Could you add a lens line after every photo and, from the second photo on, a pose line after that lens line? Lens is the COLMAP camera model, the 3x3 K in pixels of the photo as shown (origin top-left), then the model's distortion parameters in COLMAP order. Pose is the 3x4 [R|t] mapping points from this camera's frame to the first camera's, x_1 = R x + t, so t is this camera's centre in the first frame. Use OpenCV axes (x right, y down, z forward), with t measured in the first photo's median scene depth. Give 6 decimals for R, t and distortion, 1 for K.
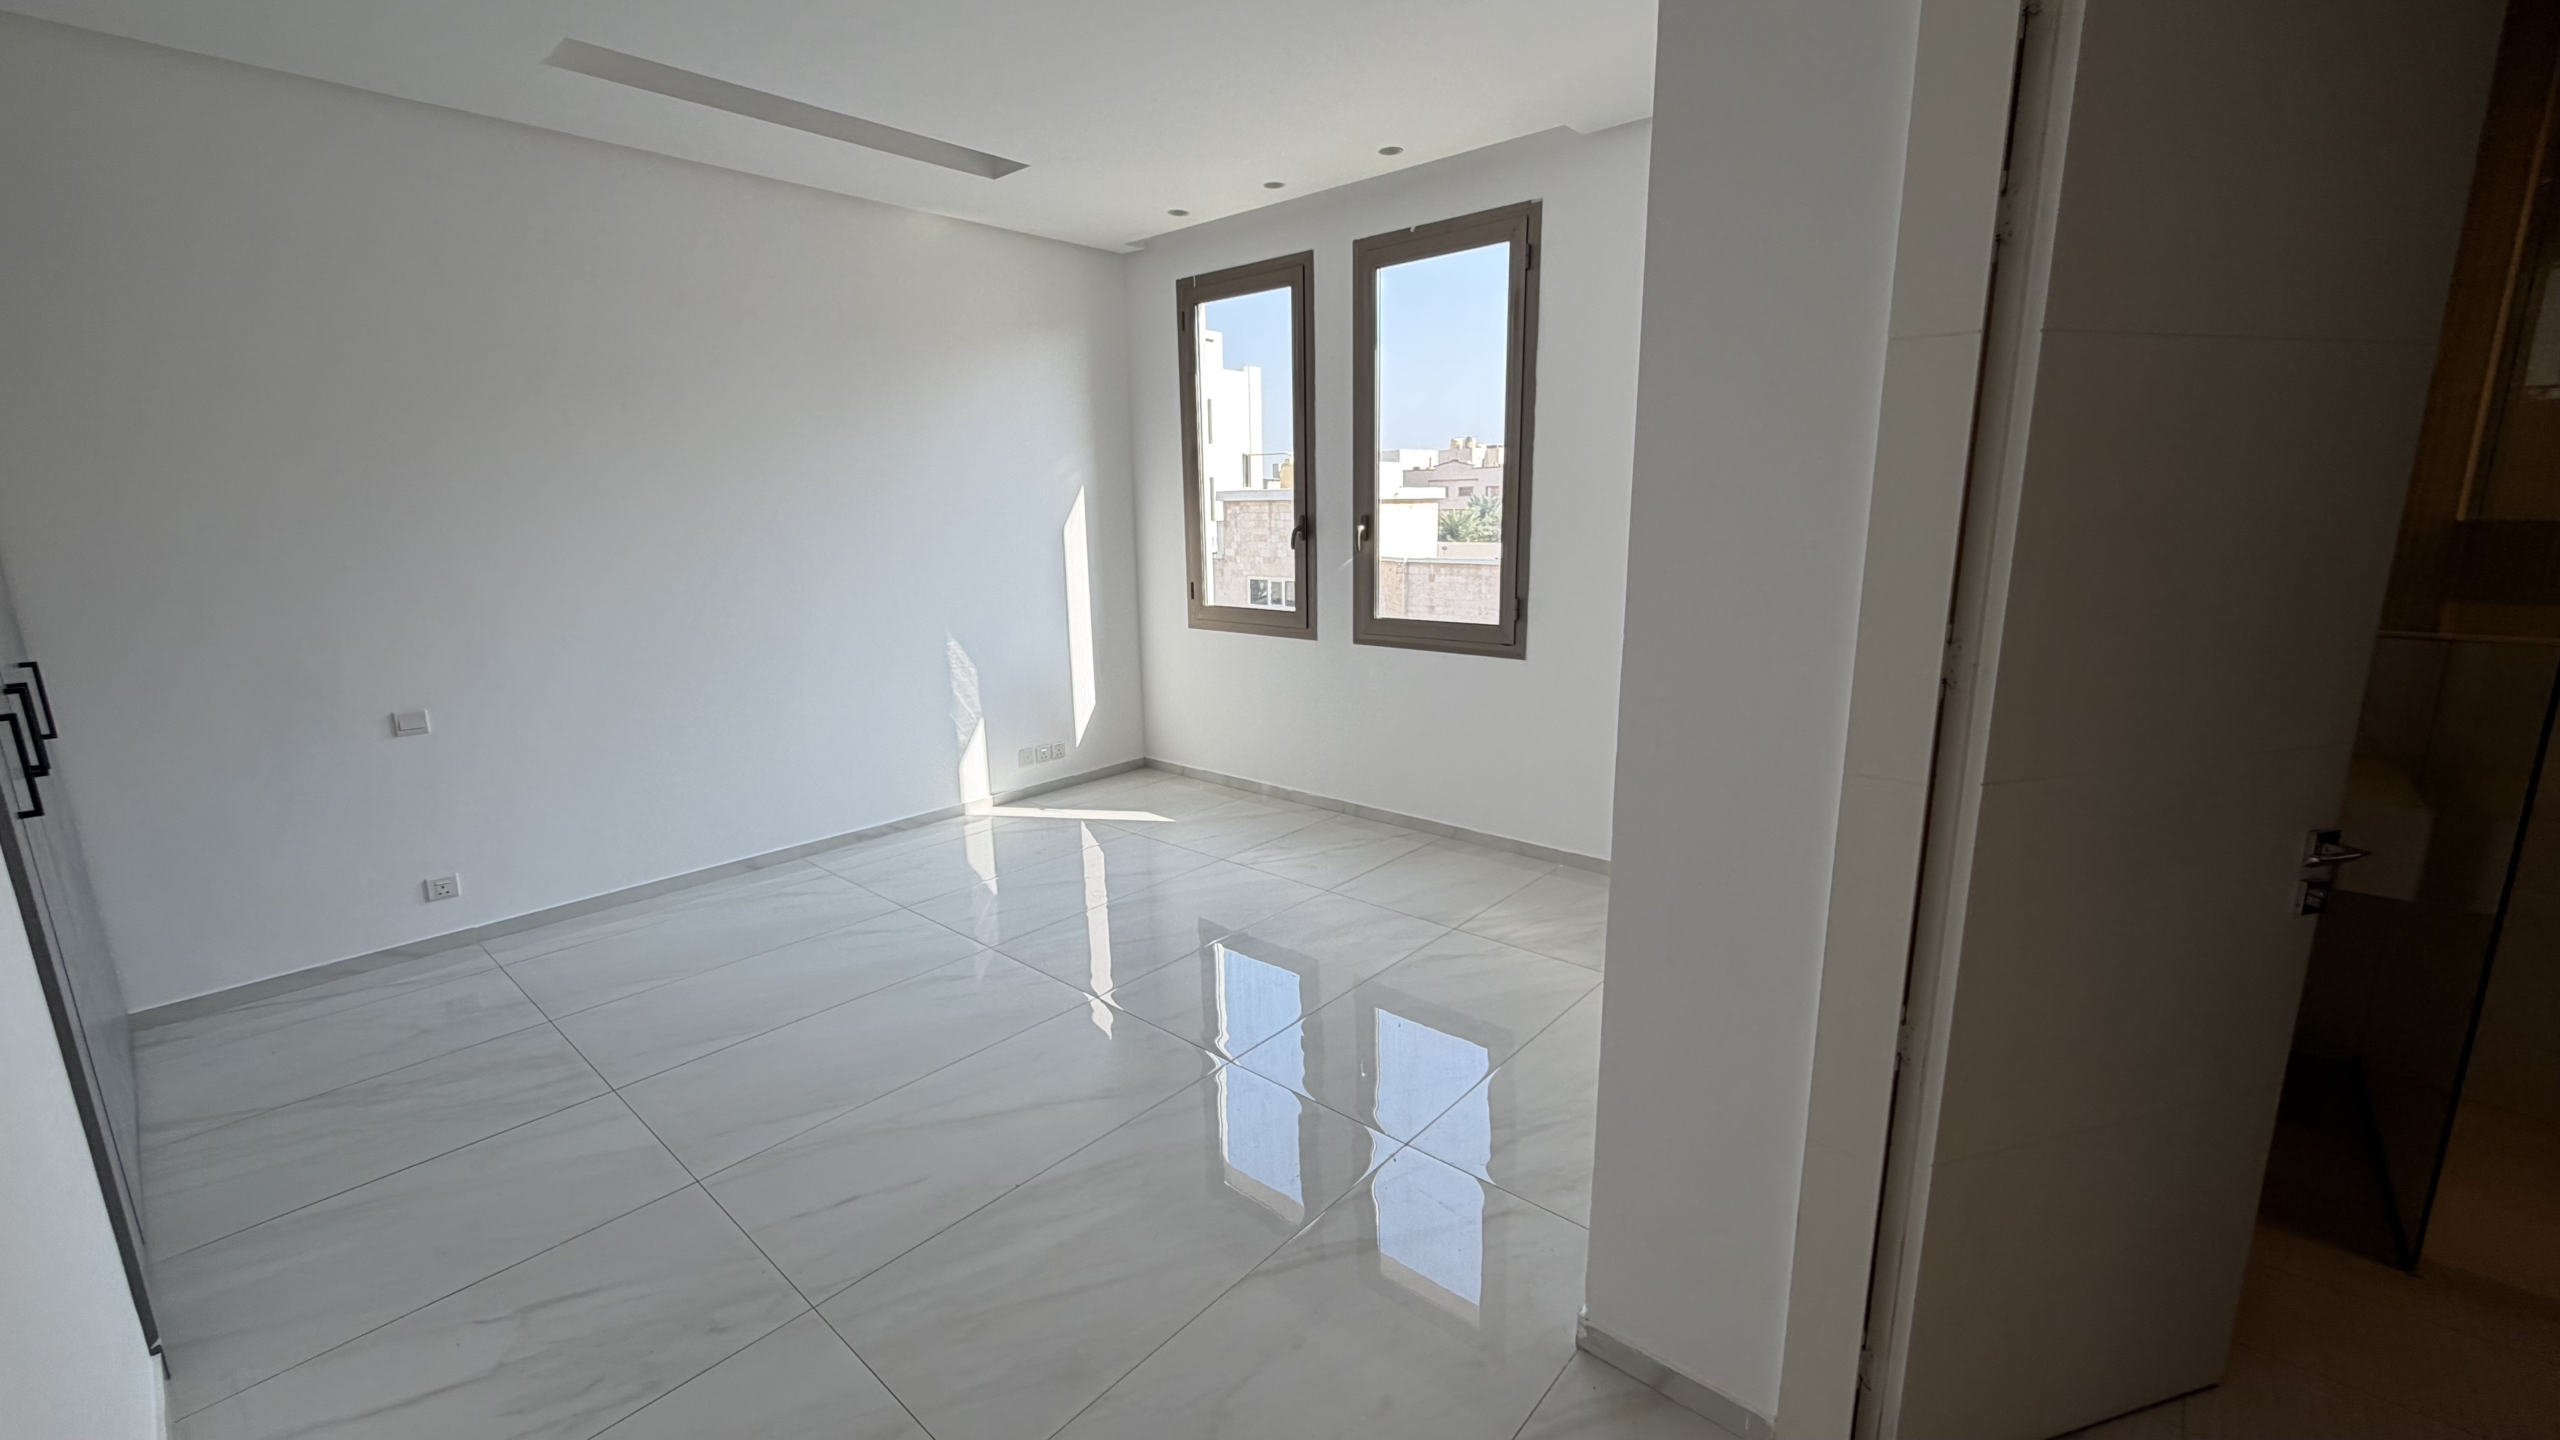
lens RADIAL K [[1022.4, 0, 1272.4], [0, 1022.4, 718.1], [0, 0, 1]] dist [-0.002059, -0.000239]
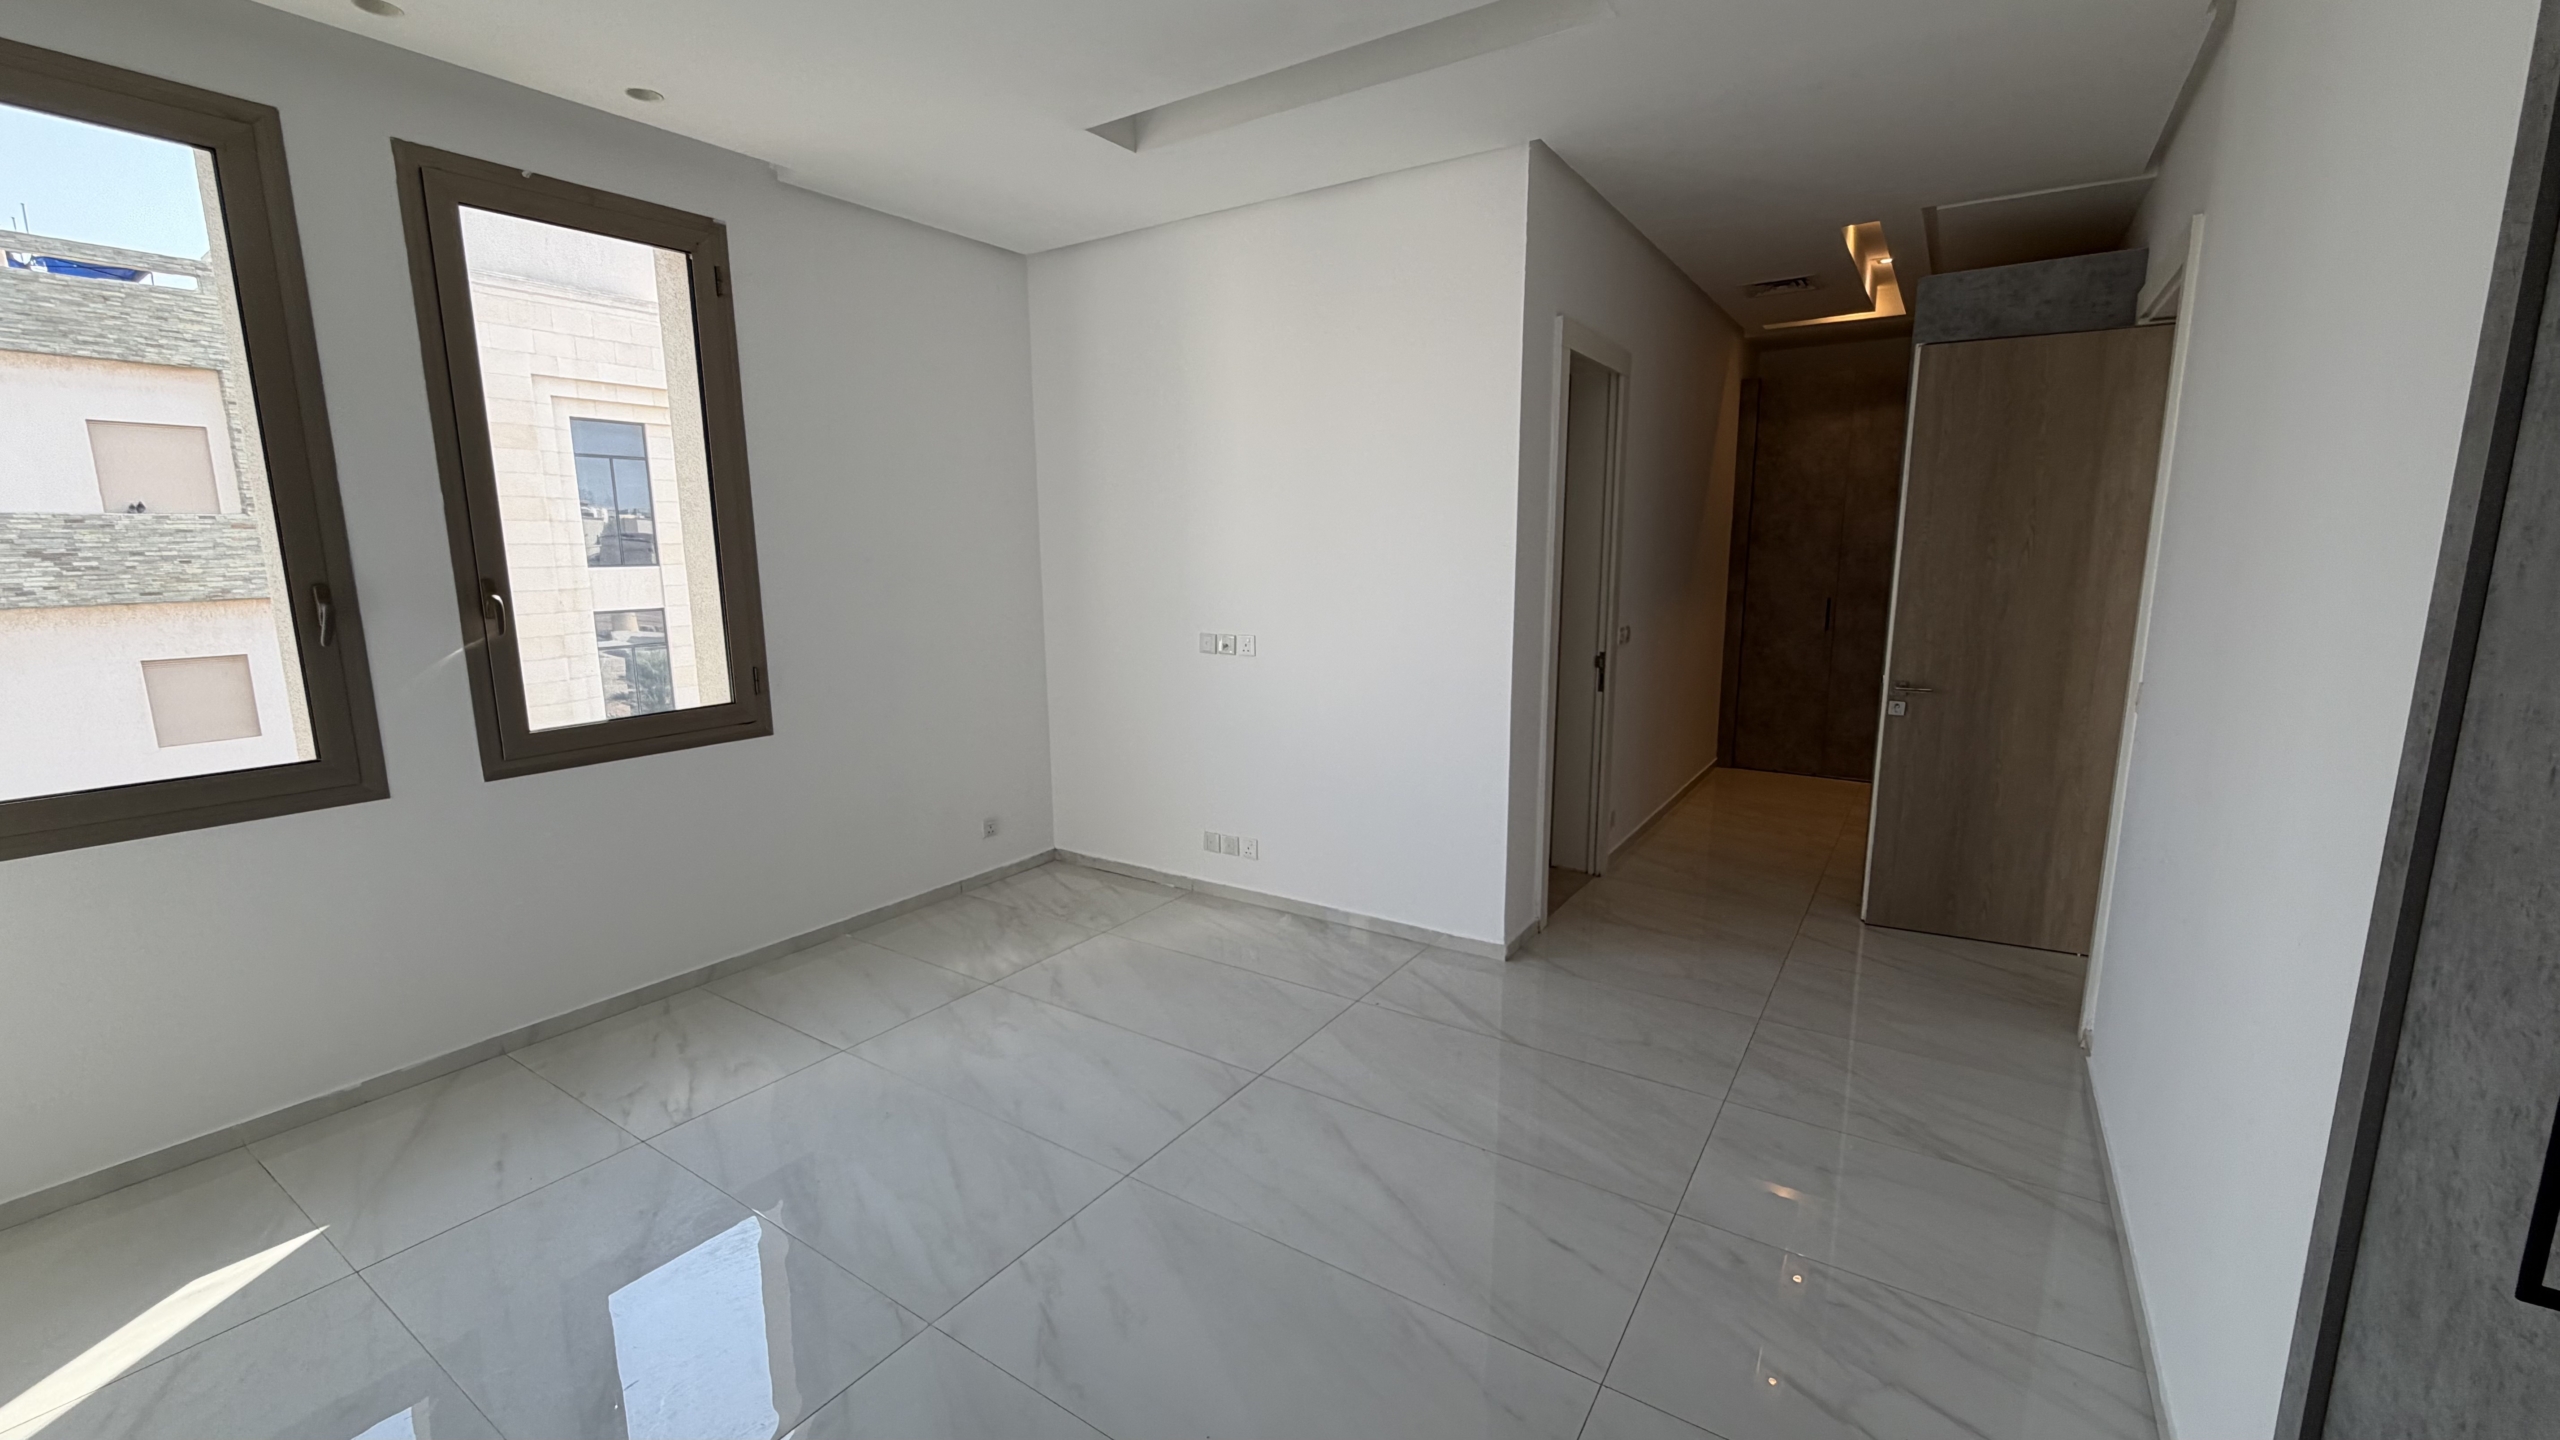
lens RADIAL K [[1006.2, 0, 1293.9], [0, 1006.2, 711.2], [0, 0, 1]] dist [-0.002087, -0.000225]
pose [[-0.130775, -0.146698, 0.980499, -0.666962], [0.212747, 0.961800, 0.172275, -0.131291], [-0.968316, 0.231127, -0.094570, 0.644707]]
